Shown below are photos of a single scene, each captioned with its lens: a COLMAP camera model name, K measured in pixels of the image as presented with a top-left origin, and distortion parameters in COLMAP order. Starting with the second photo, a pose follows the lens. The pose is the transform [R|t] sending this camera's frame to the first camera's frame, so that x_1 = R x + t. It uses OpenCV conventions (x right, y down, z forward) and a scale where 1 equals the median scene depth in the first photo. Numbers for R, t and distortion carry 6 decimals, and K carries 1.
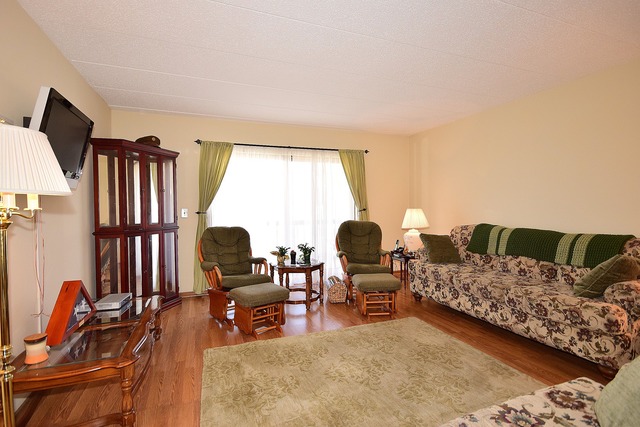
lens RADIAL K [[306.2, 0, 317.2], [0, 306.2, 209.3], [0, 0, 1]] dist [0.003399, 0.000107]
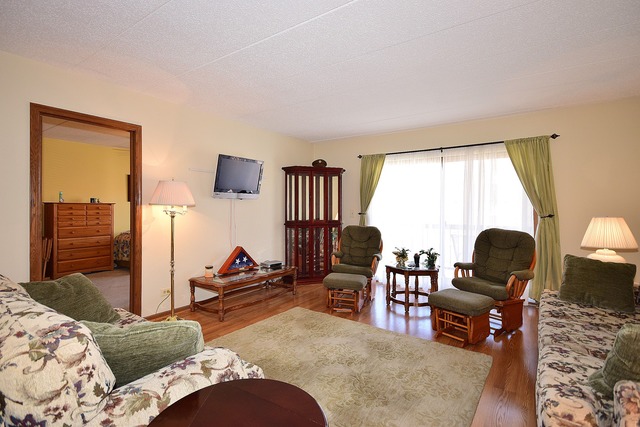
lens RADIAL K [[306.2, 0, 317.2], [0, 306.2, 209.3], [0, 0, 1]] dist [0.003399, 0.000107]
pose [[0.560953, 0.016482, -0.827683, 0.559551], [-0.019644, 0.999785, 0.006596, -0.011673], [0.827614, 0.012559, 0.561157, 0.159625]]
